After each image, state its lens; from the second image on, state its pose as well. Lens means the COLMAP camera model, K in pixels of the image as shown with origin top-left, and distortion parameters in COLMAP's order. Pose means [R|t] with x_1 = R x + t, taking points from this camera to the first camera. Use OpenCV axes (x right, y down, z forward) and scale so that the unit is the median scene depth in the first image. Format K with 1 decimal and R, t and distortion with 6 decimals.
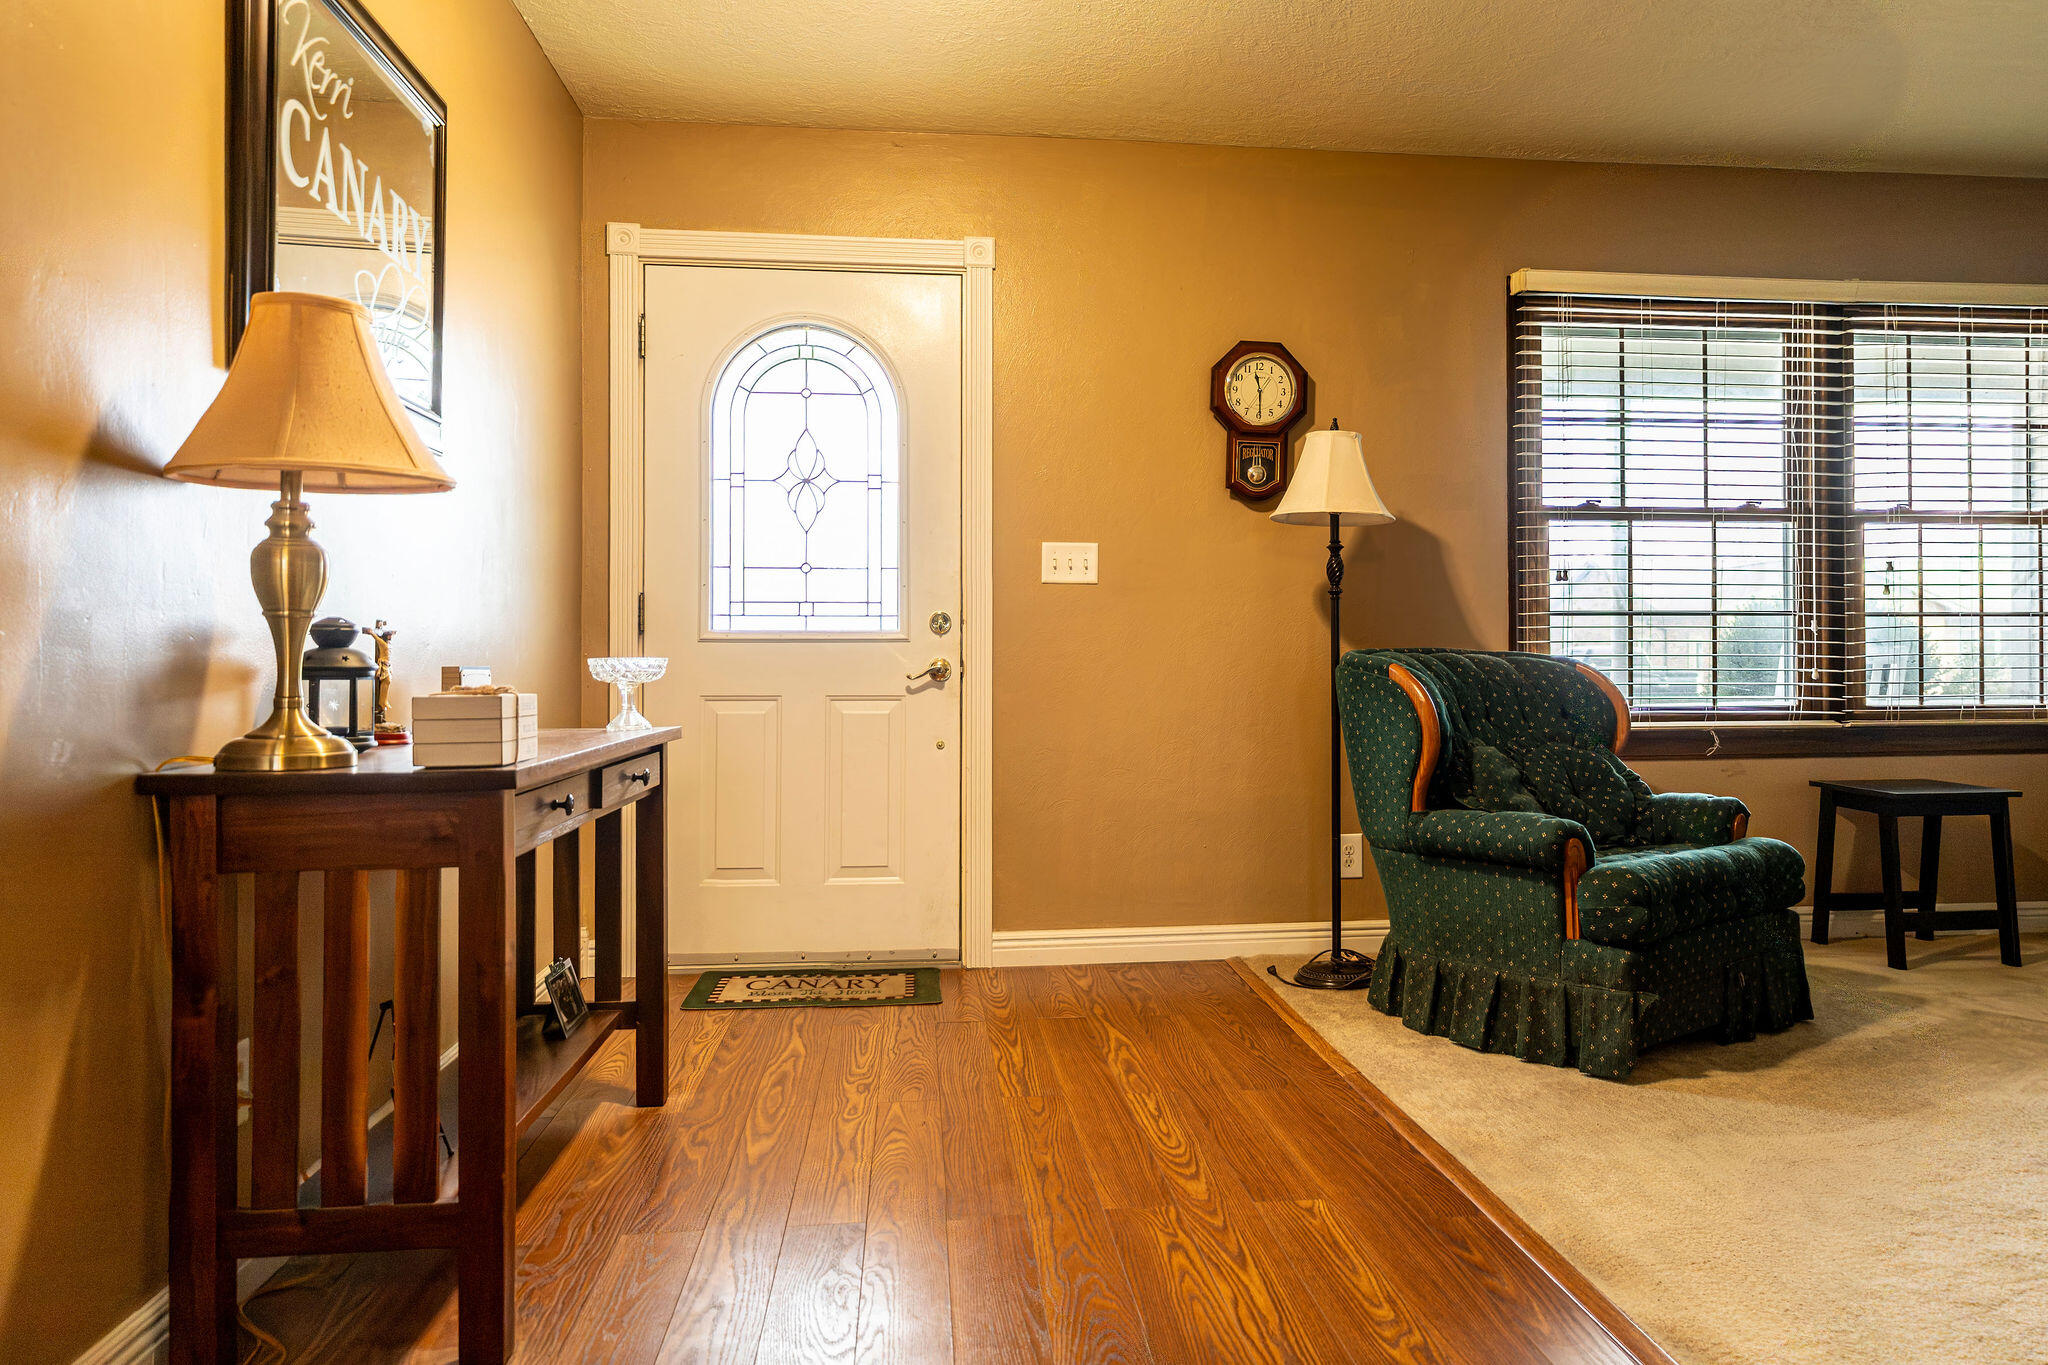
lens RADIAL K [[1376.0, 0, 1065.3], [0, 1376.0, 672.7], [0, 0, 1]] dist [-0.001968, 0.003143]
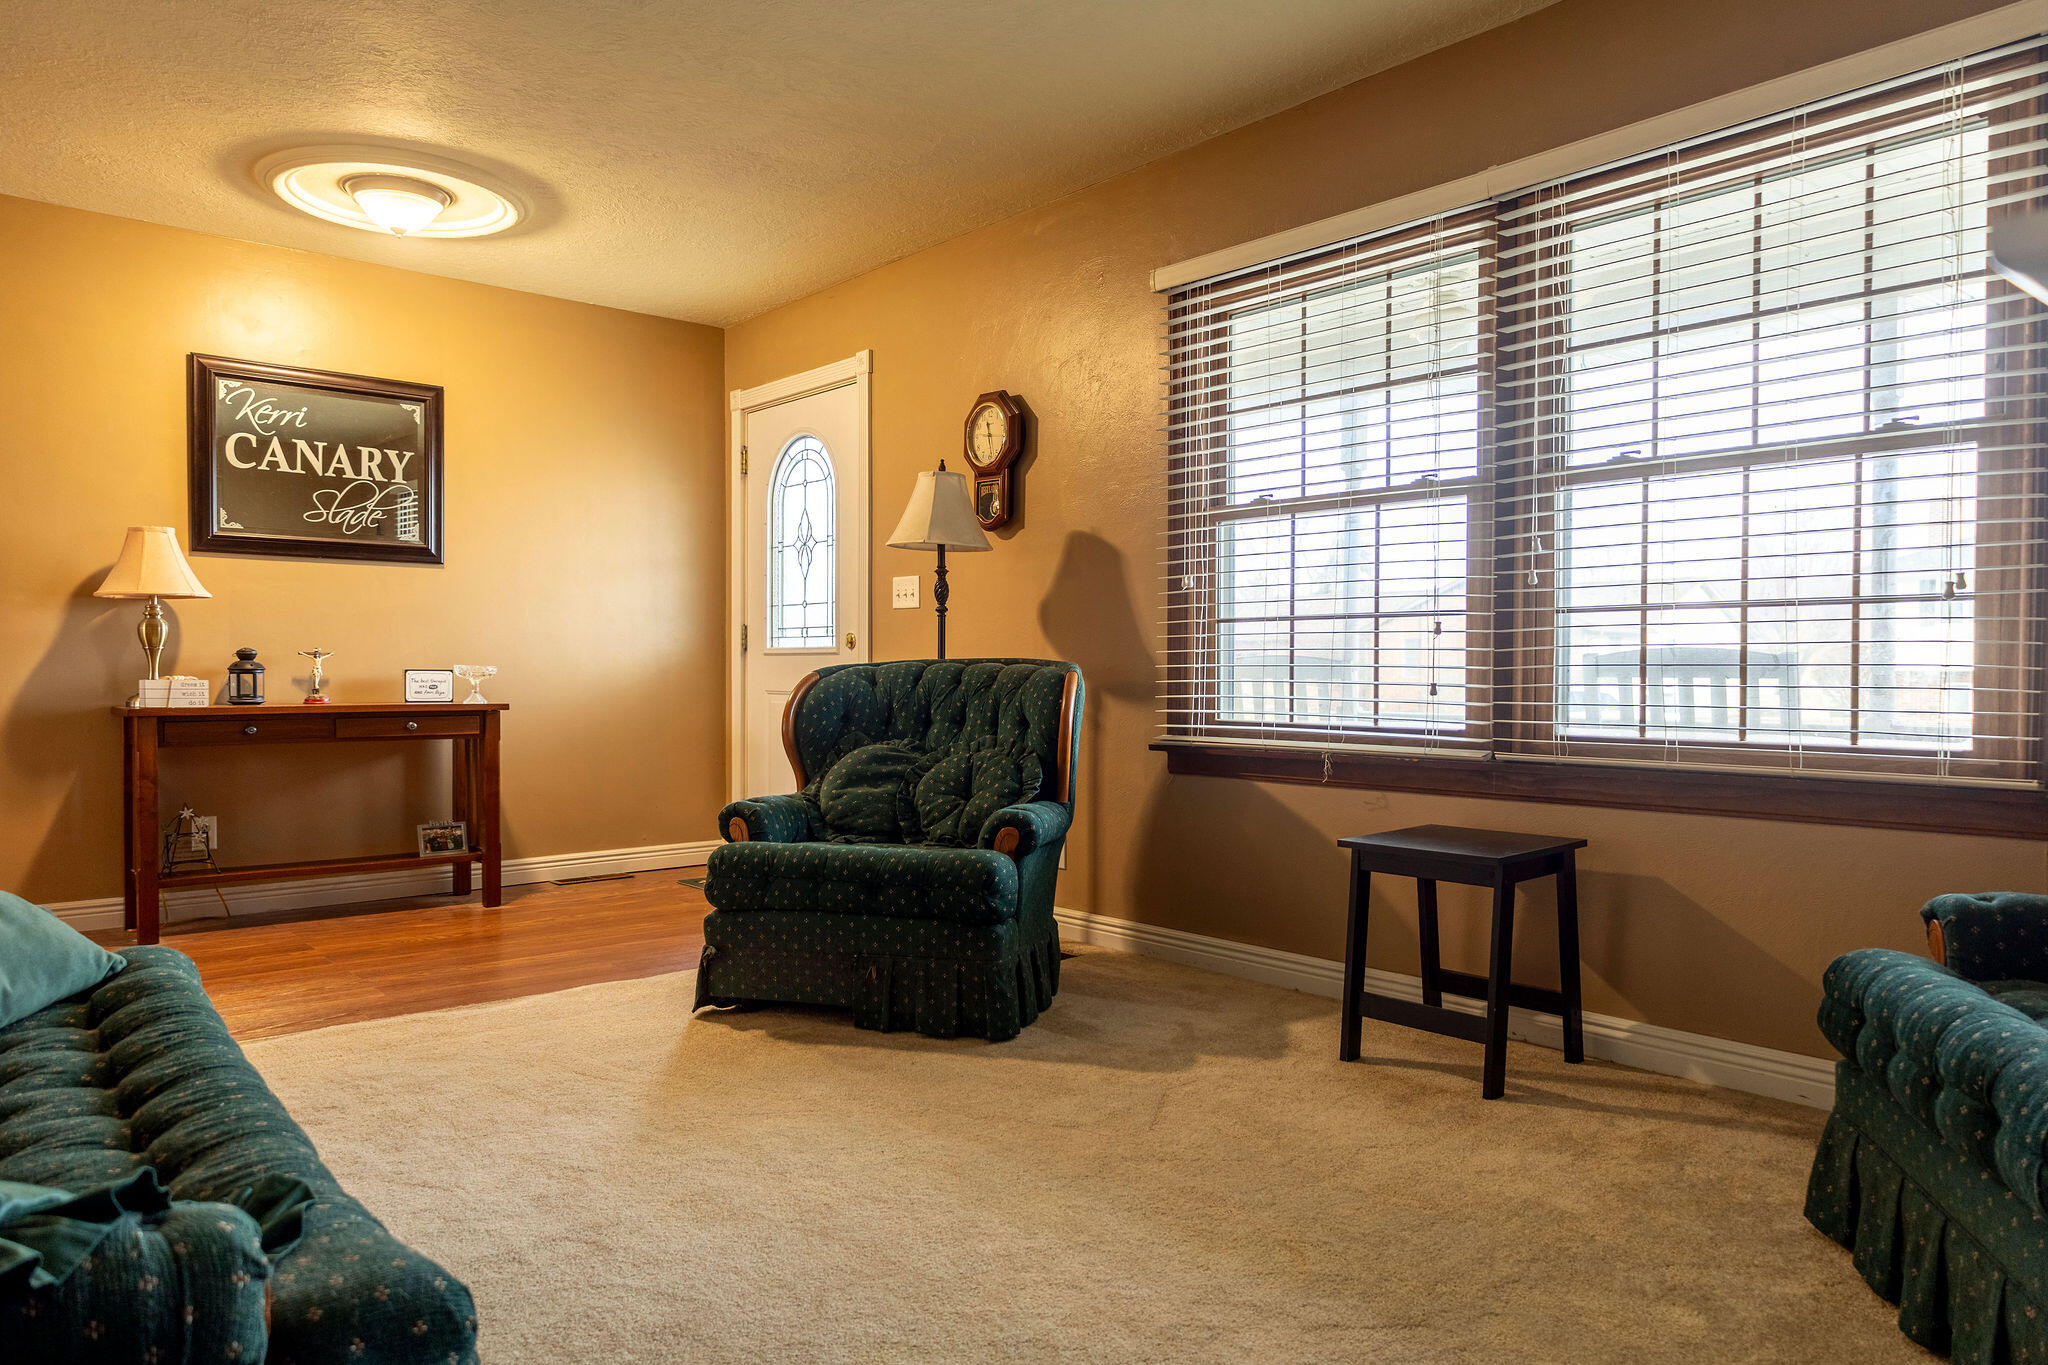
lens RADIAL K [[1376.0, 0, 1011.1], [0, 1376.0, 665.4], [0, 0, 1]] dist [-0.001968, 0.003143]
pose [[0.541177, 0.003435, -0.840901, 1.239196], [-0.008871, 0.999959, -0.001624, -0.011074], [0.840862, 0.008338, 0.541186, 0.431794]]
